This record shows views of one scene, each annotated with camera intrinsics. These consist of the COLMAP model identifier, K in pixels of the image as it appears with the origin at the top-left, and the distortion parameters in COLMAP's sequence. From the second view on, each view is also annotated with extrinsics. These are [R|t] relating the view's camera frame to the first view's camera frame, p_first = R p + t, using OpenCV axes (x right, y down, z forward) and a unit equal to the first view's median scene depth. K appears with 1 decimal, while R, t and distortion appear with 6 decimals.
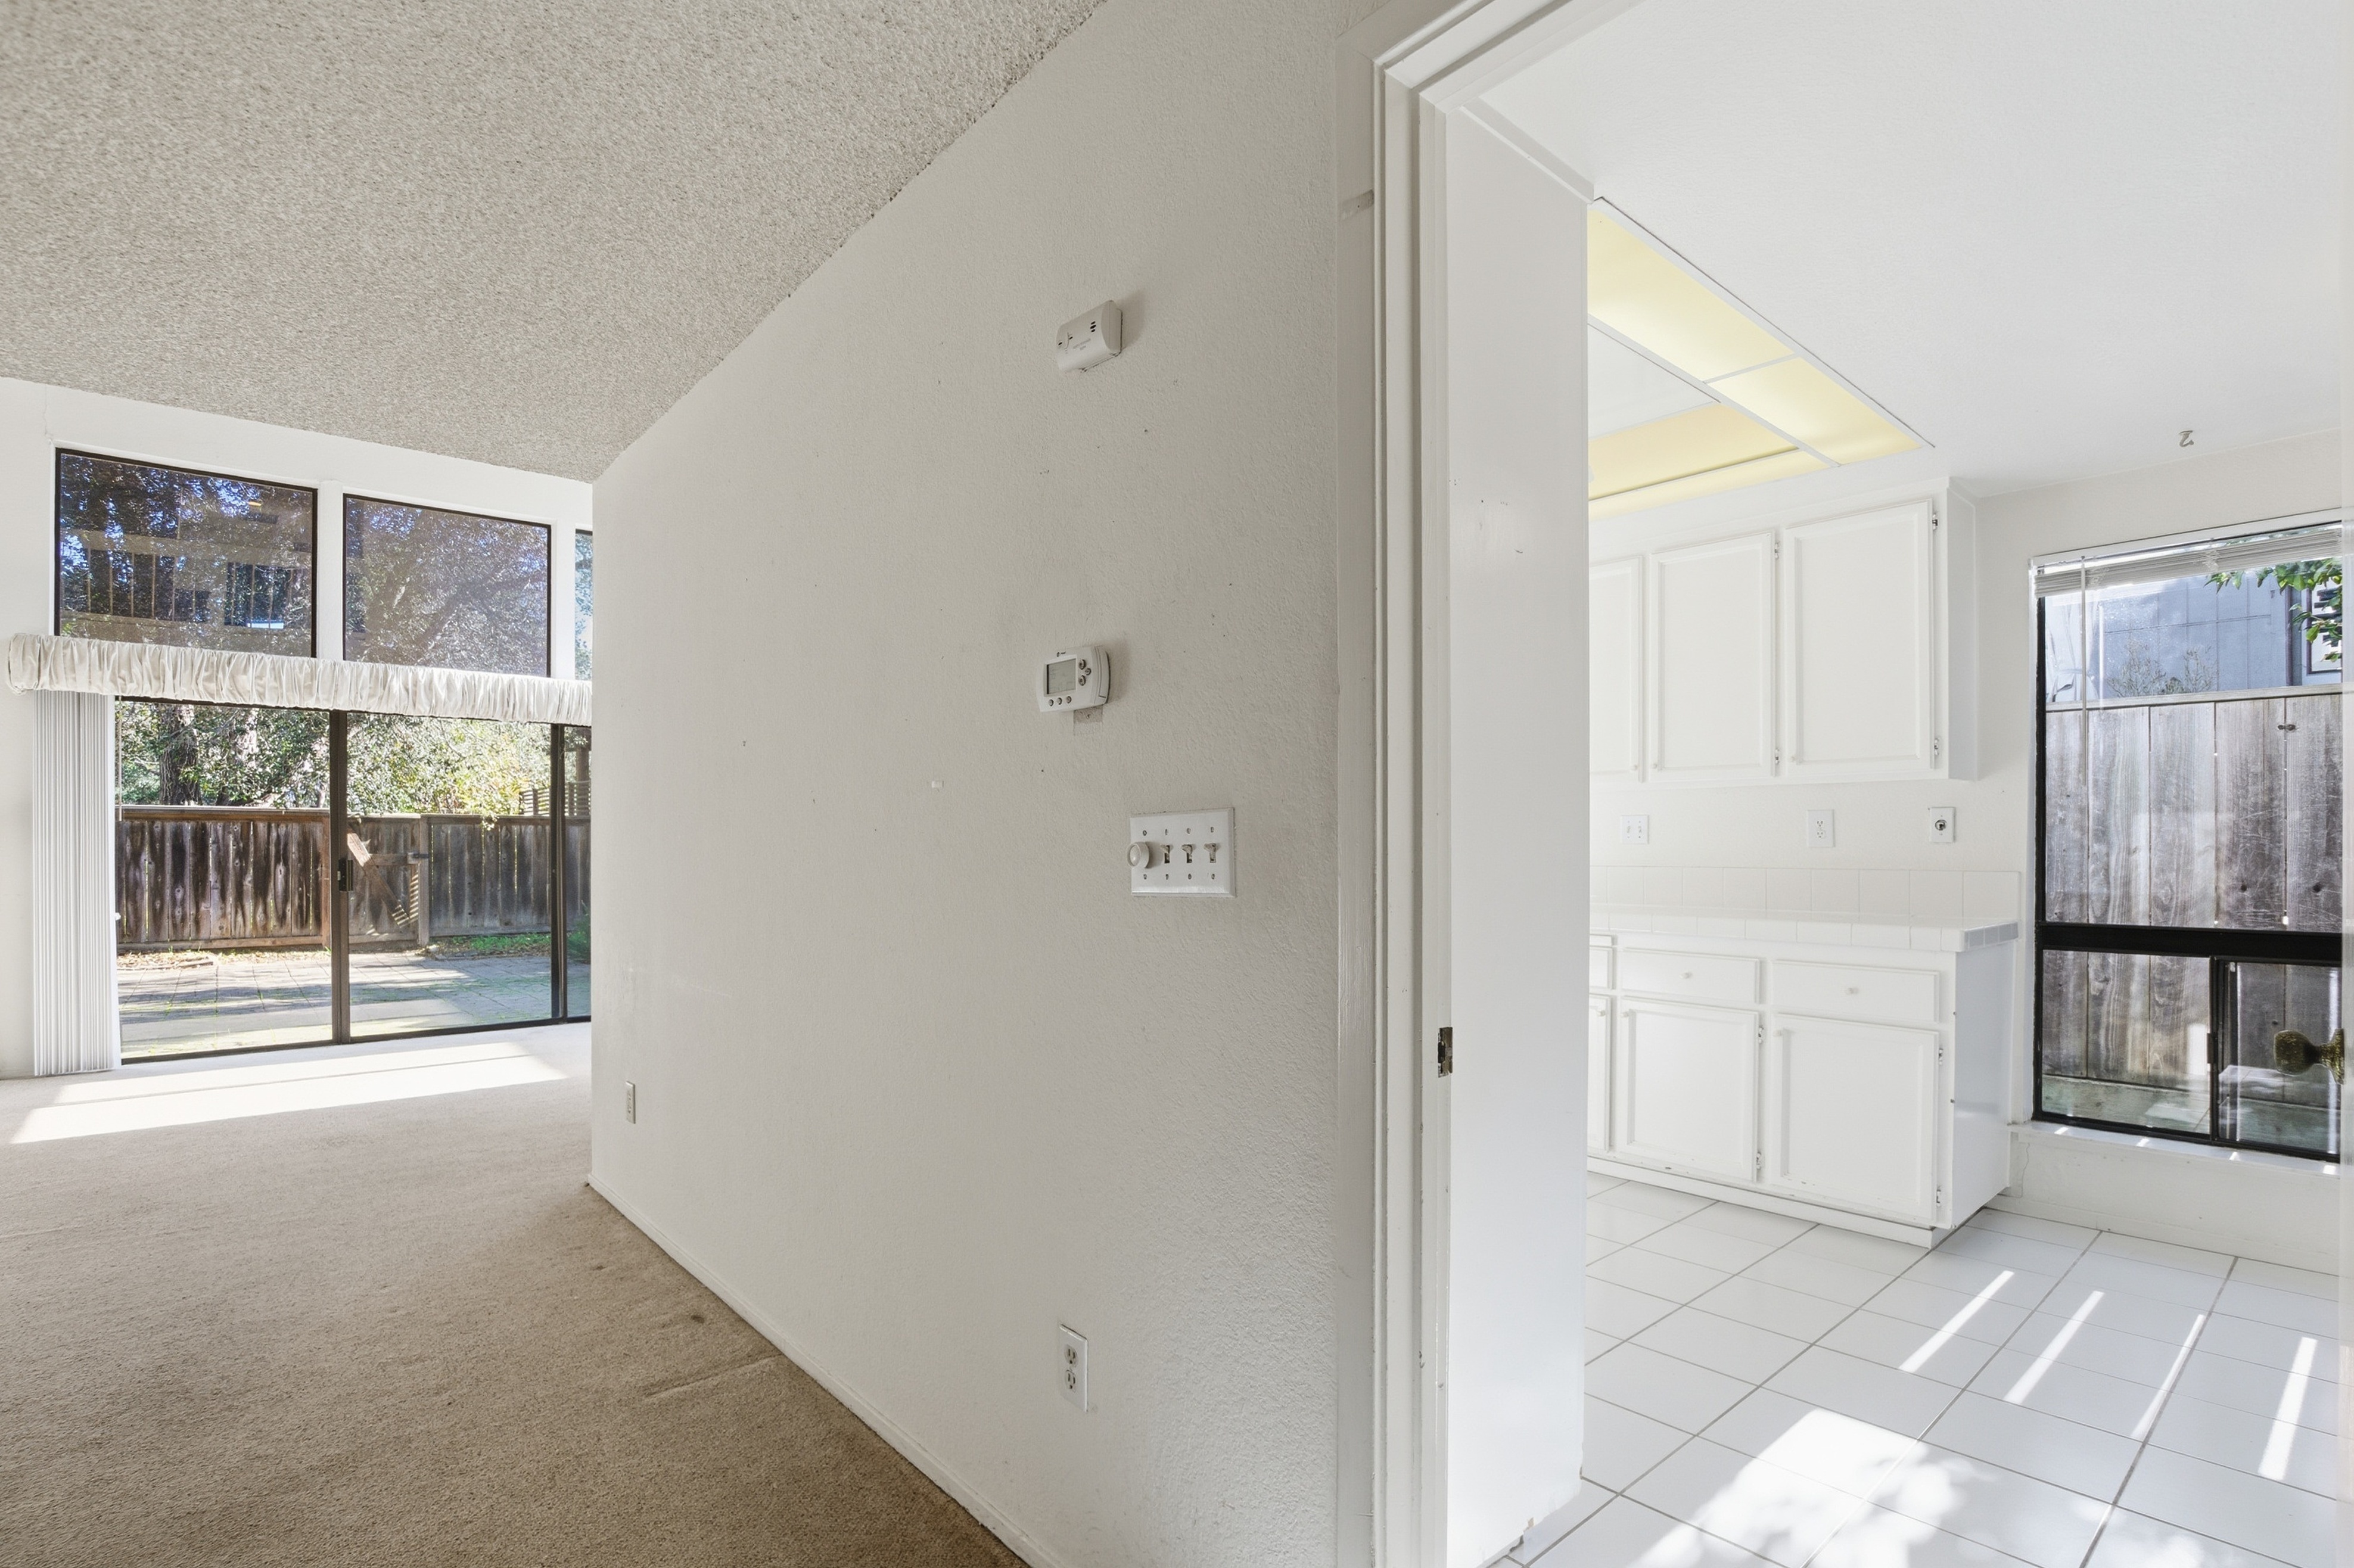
lens RADIAL K [[1124.7, 0, 1164.2], [0, 1124.7, 851.7], [0, 0, 1]] dist [-0.027797, 0.000832]
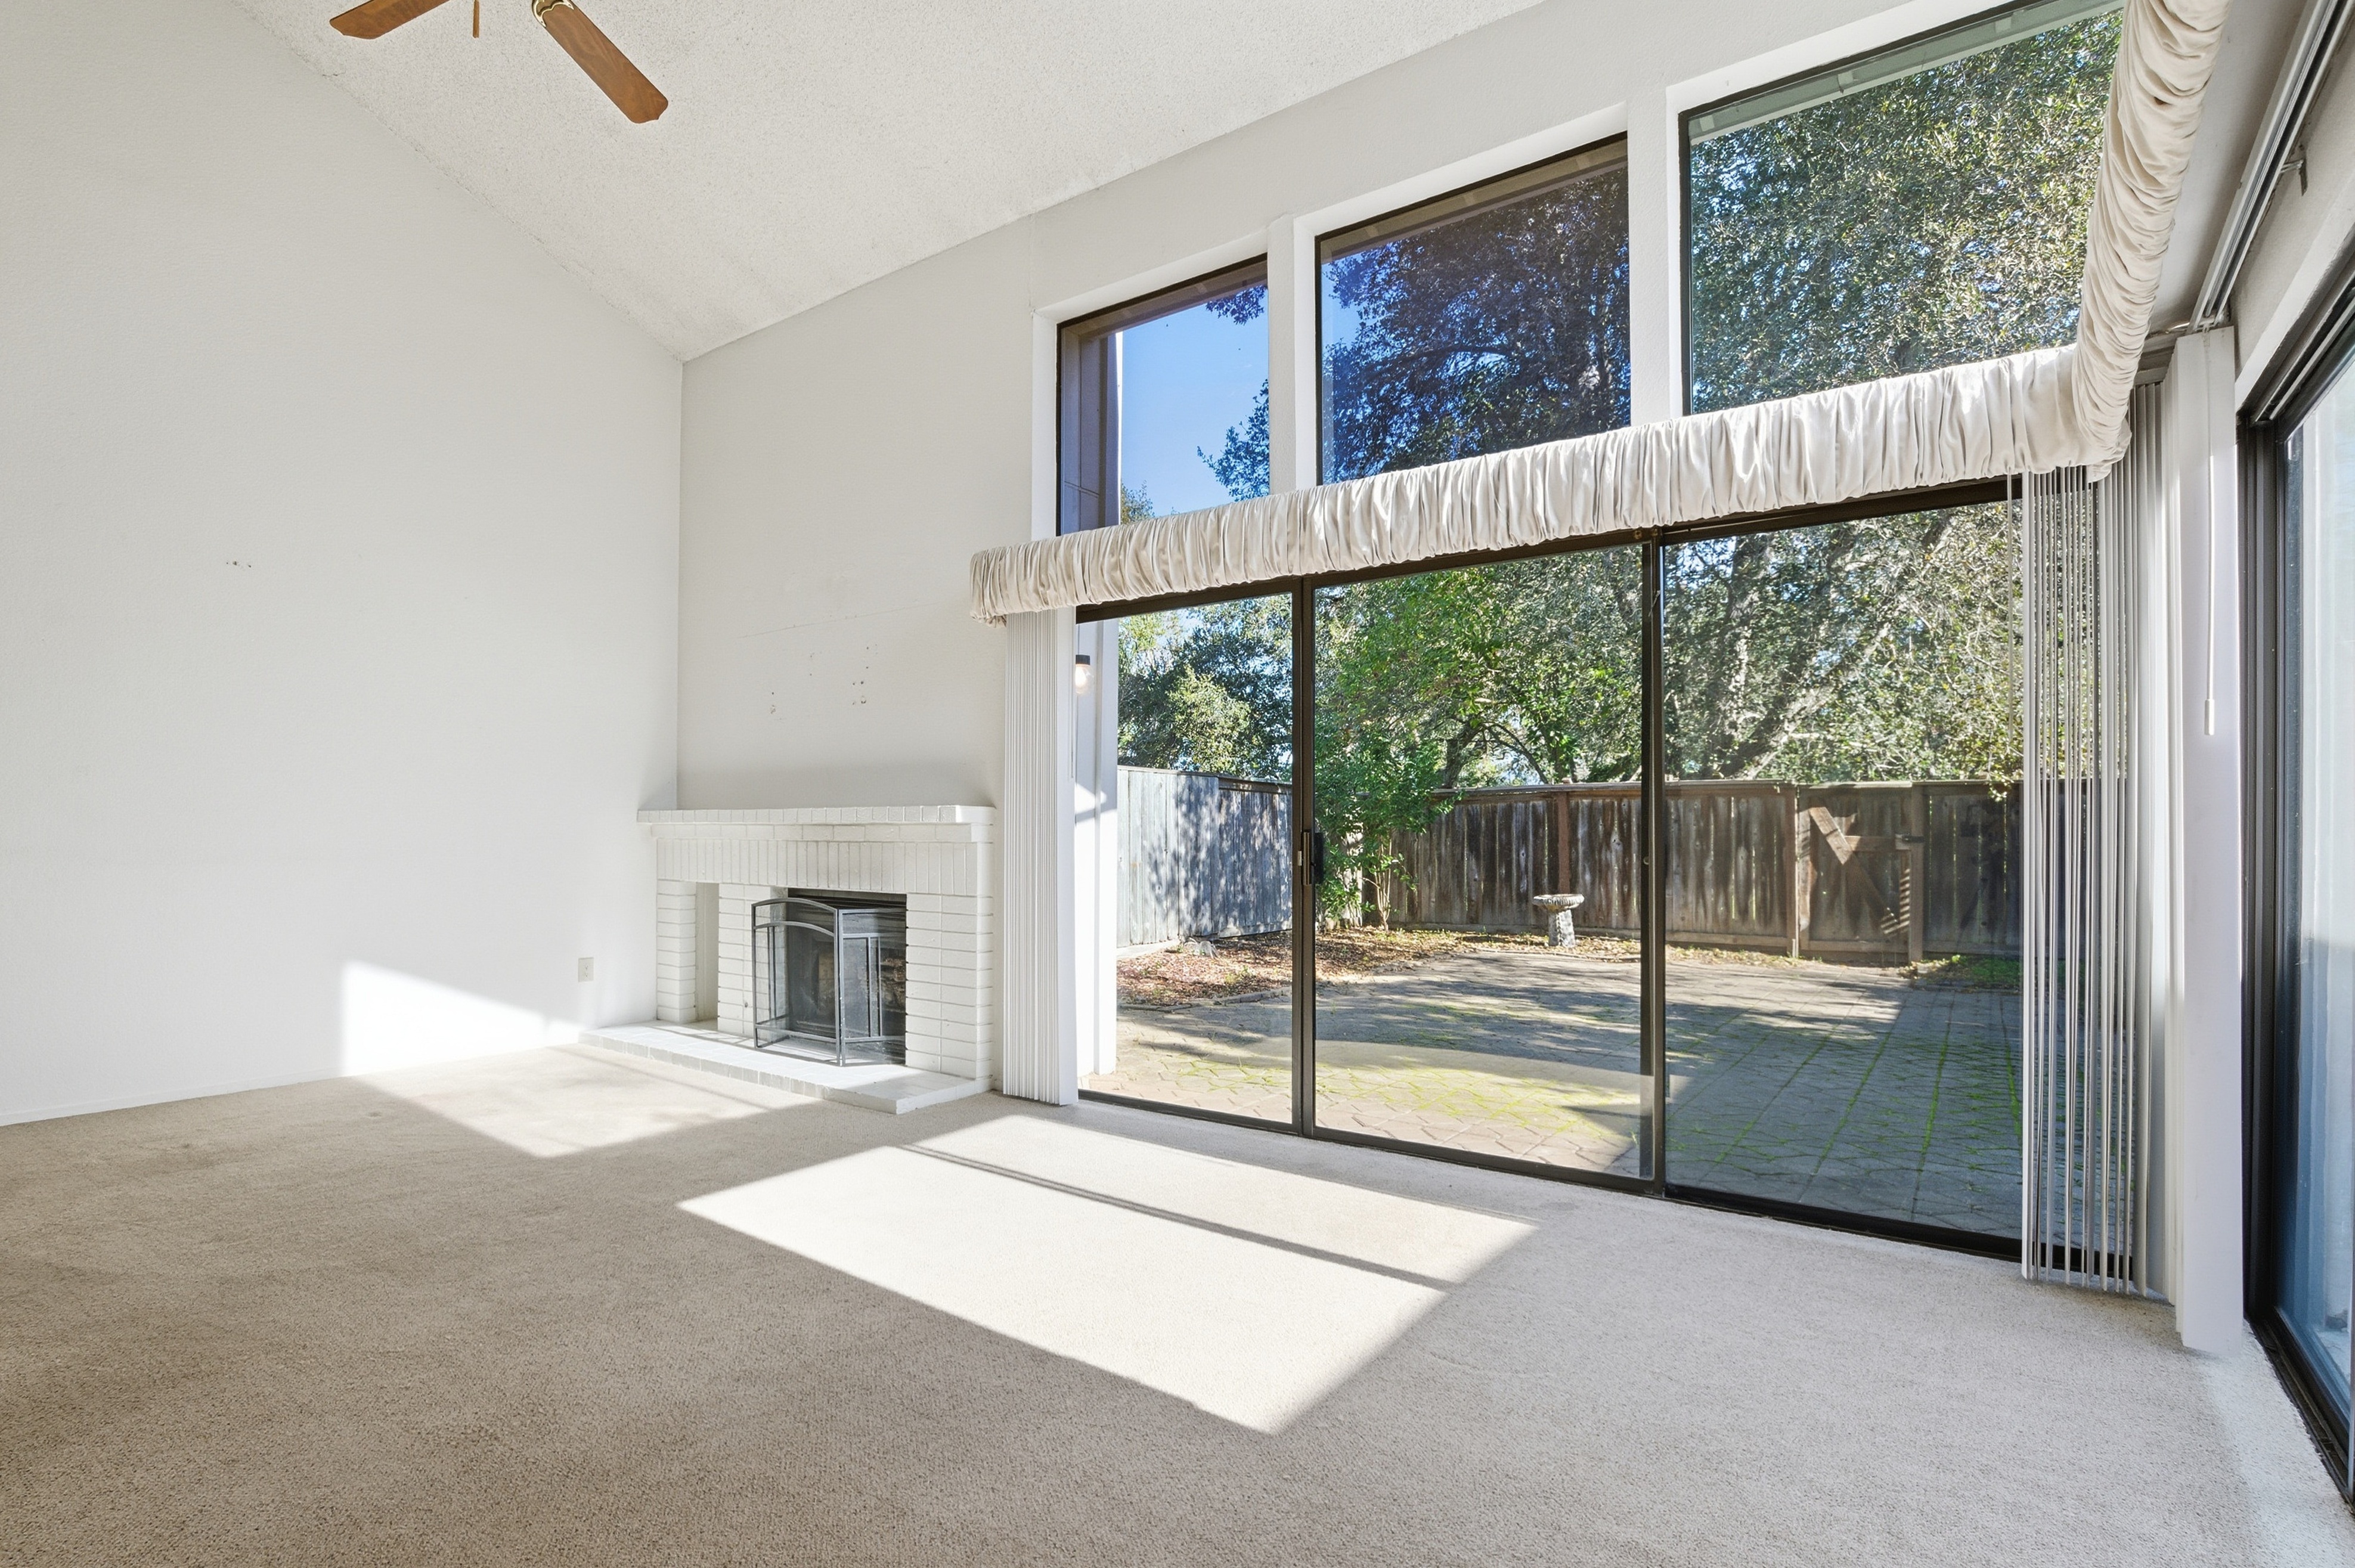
lens RADIAL K [[1138.2, 0, 1179.6], [0, 1138.2, 833.6], [0, 0, 1]] dist [-0.022605, 0.000867]
pose [[0.241629, 0.002412, -0.970366, -0.076589], [-0.008540, 0.999963, 0.000359, 0.004398], [0.970331, 0.008201, 0.241641, 0.400392]]
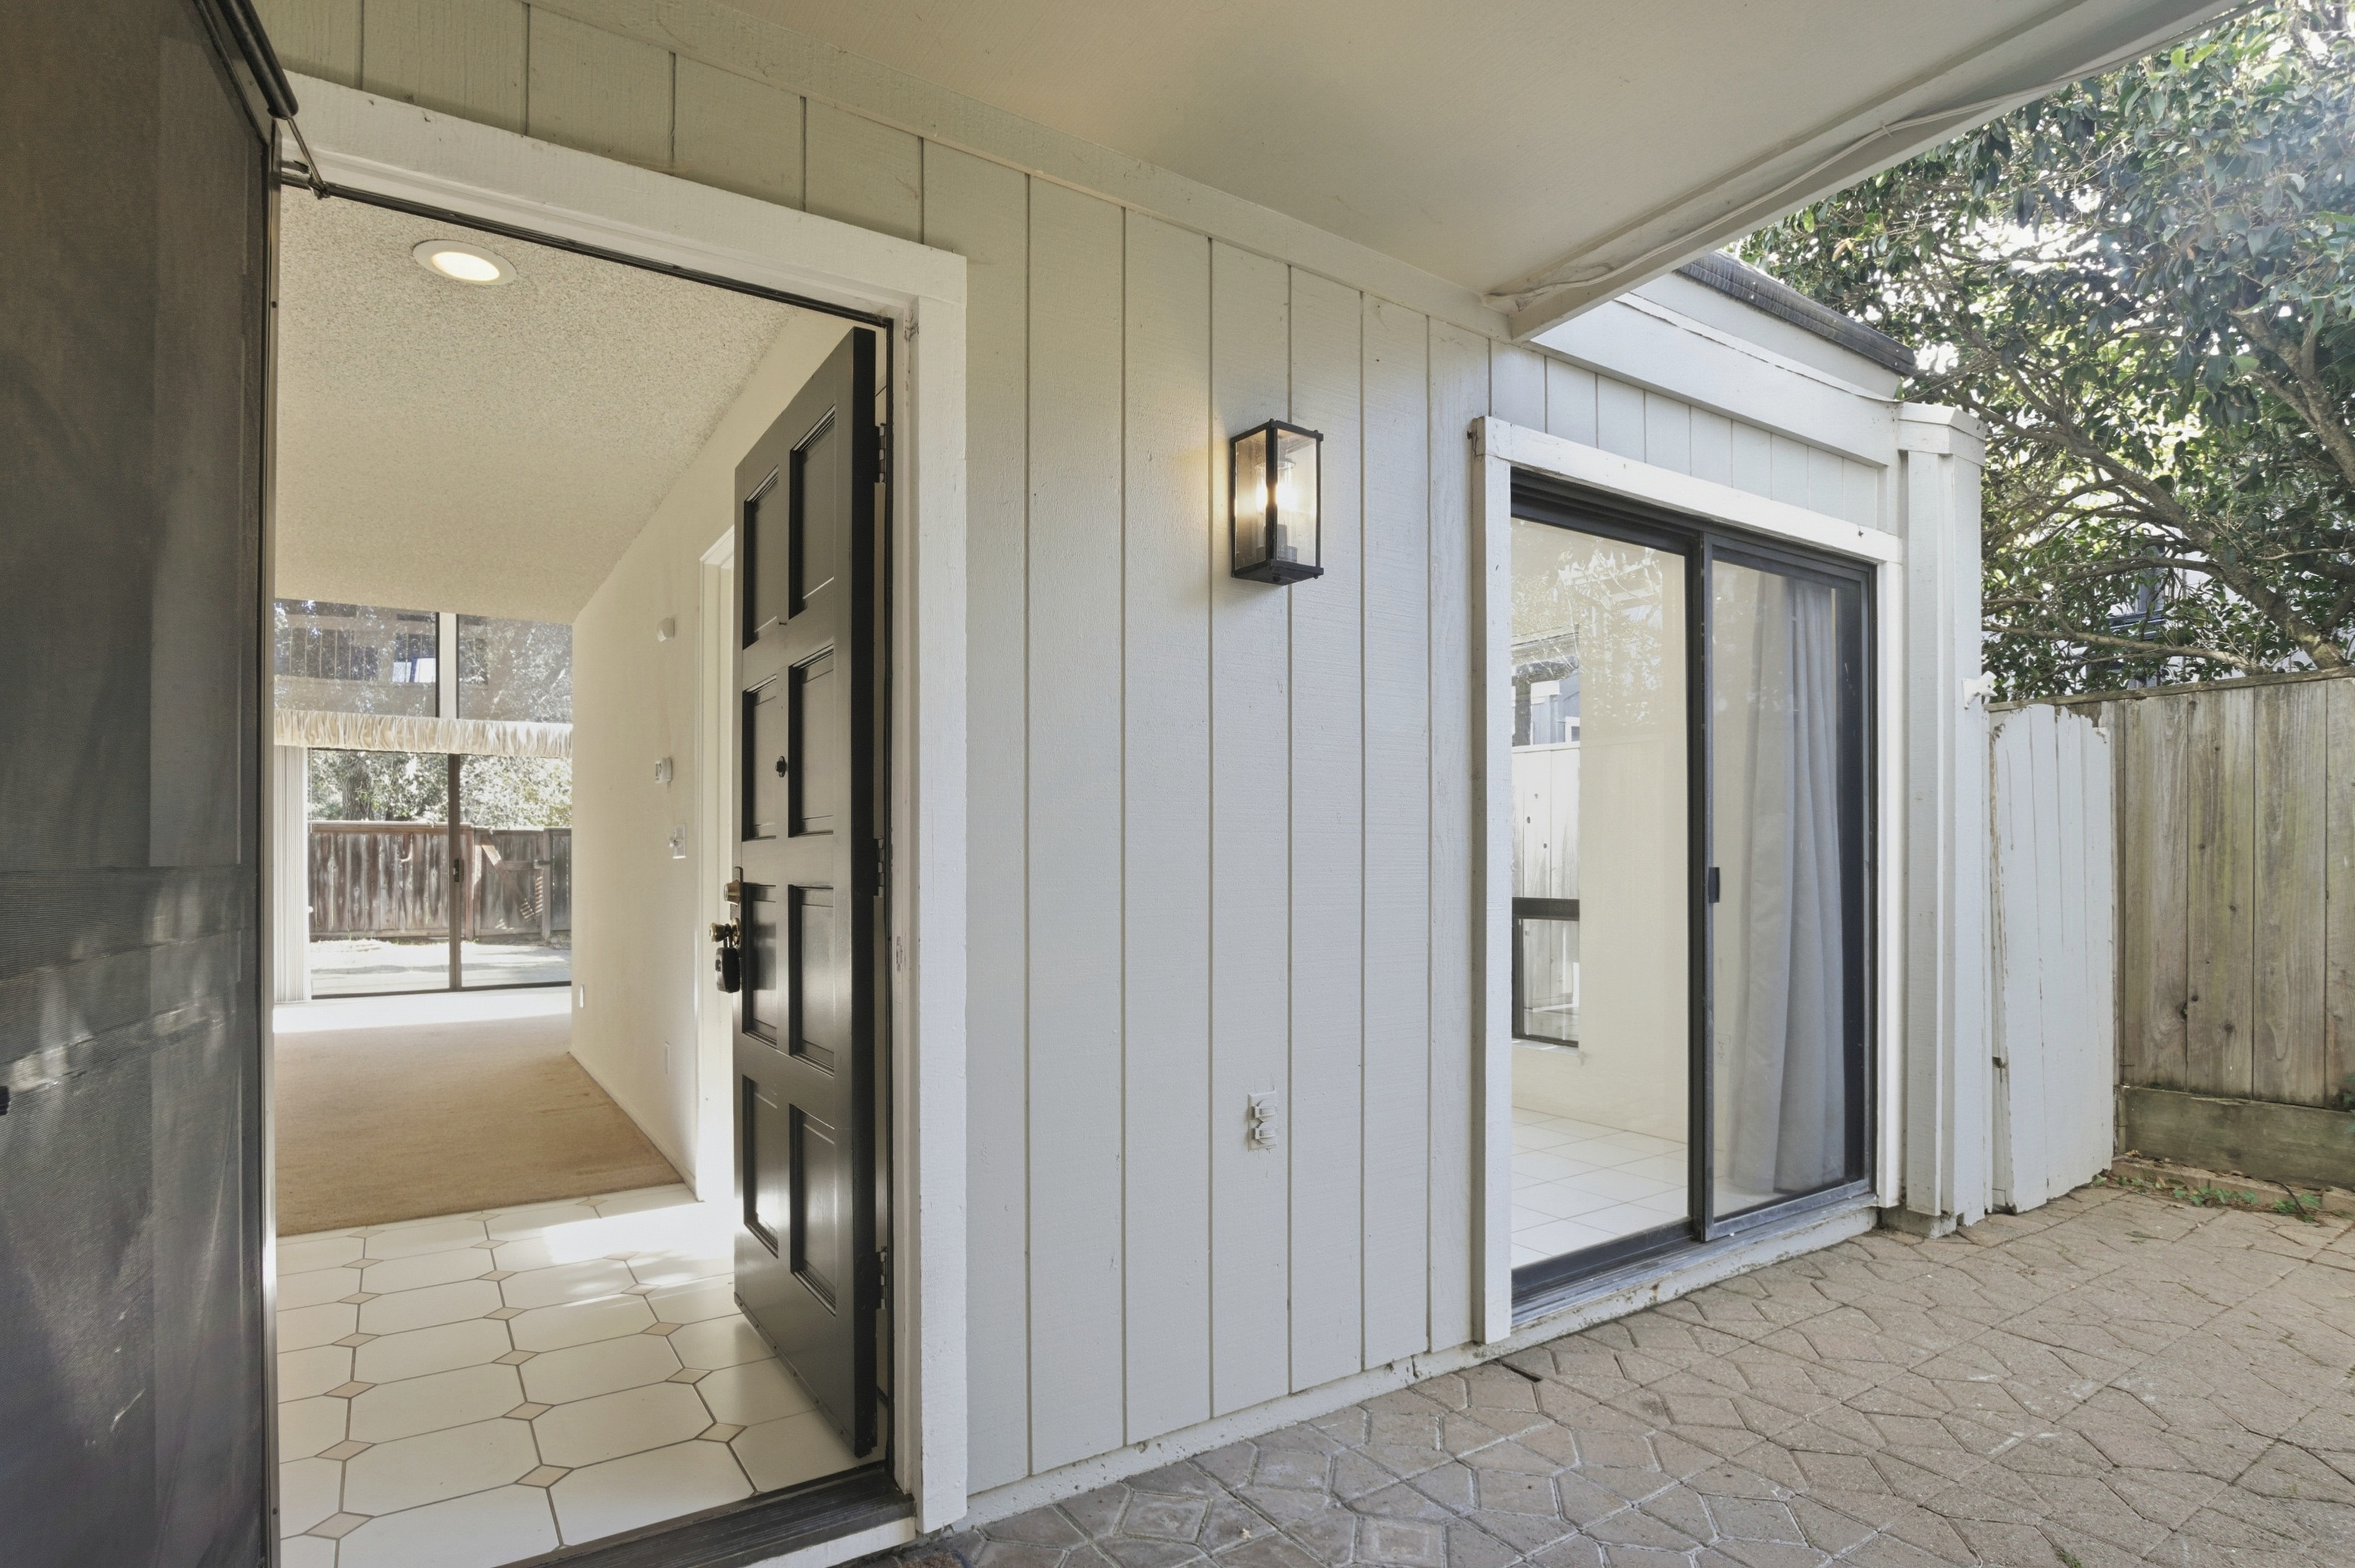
lens RADIAL K [[1197.5, 0, 1134.4], [0, 1197.5, 867.5], [0, 0, 1]] dist [-0.002328, -0.000418]
pose [[0.987336, 0.000702, -0.158644, 0.176937], [-0.000390, 0.999998, 0.001999, 0.007029], [0.158645, -0.001912, 0.987334, -0.184216]]
